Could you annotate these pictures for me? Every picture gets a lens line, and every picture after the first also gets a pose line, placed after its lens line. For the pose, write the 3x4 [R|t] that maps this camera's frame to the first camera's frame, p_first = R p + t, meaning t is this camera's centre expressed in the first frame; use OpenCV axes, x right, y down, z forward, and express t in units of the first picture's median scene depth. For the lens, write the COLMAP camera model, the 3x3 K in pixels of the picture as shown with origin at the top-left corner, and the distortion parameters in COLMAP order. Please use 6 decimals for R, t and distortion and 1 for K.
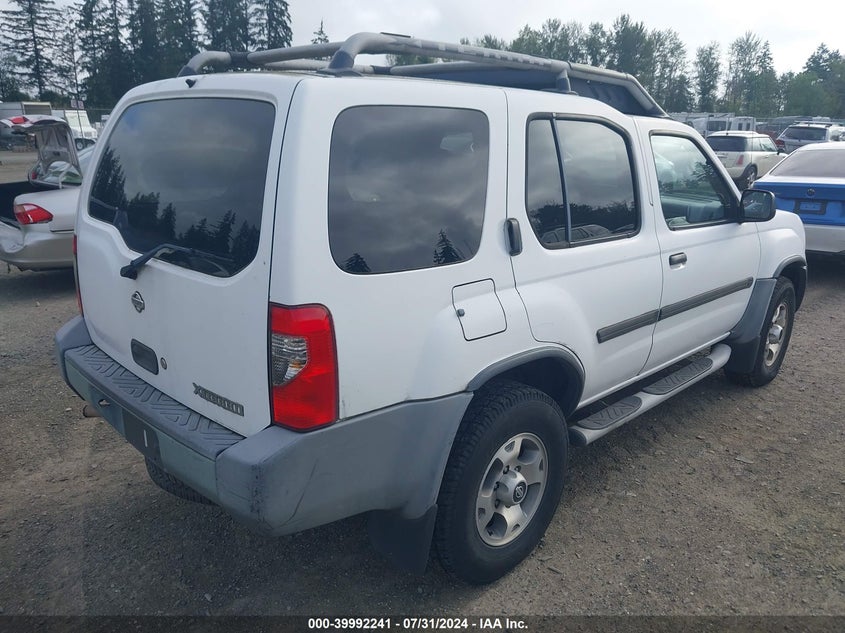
lens RADIAL K [[702.6, 0, 422.5], [0, 702.6, 316.5], [0, 0, 1]] dist [0.001205, 0.003476]
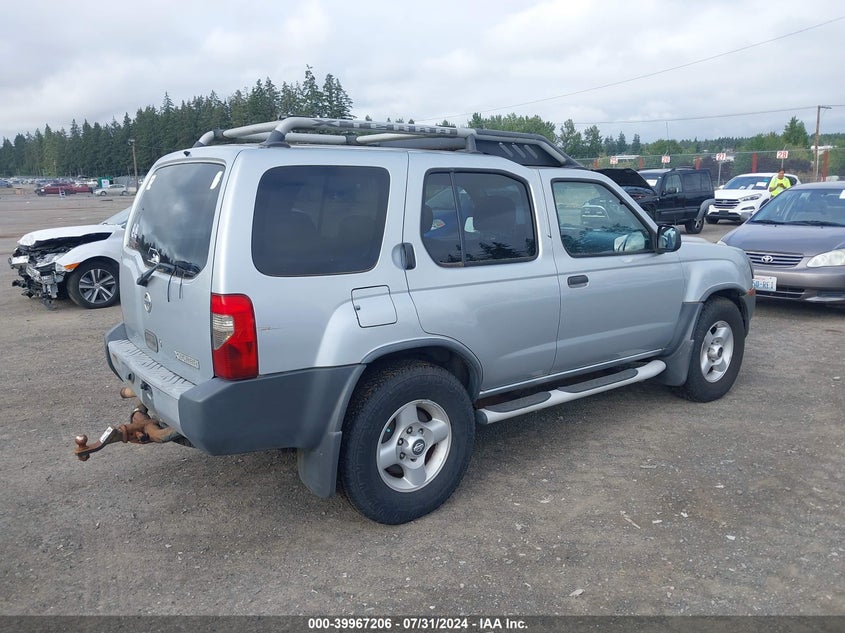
lens RADIAL K [[702.6, 0, 422.5], [0, 702.6, 316.5], [0, 0, 1]] dist [0.001205, 0.003476]
pose [[0.991929, 0.005045, -0.126696, 0.332867], [-0.014365, 0.997246, -0.072758, 0.104606], [0.125980, 0.073990, 0.989270, -0.354638]]
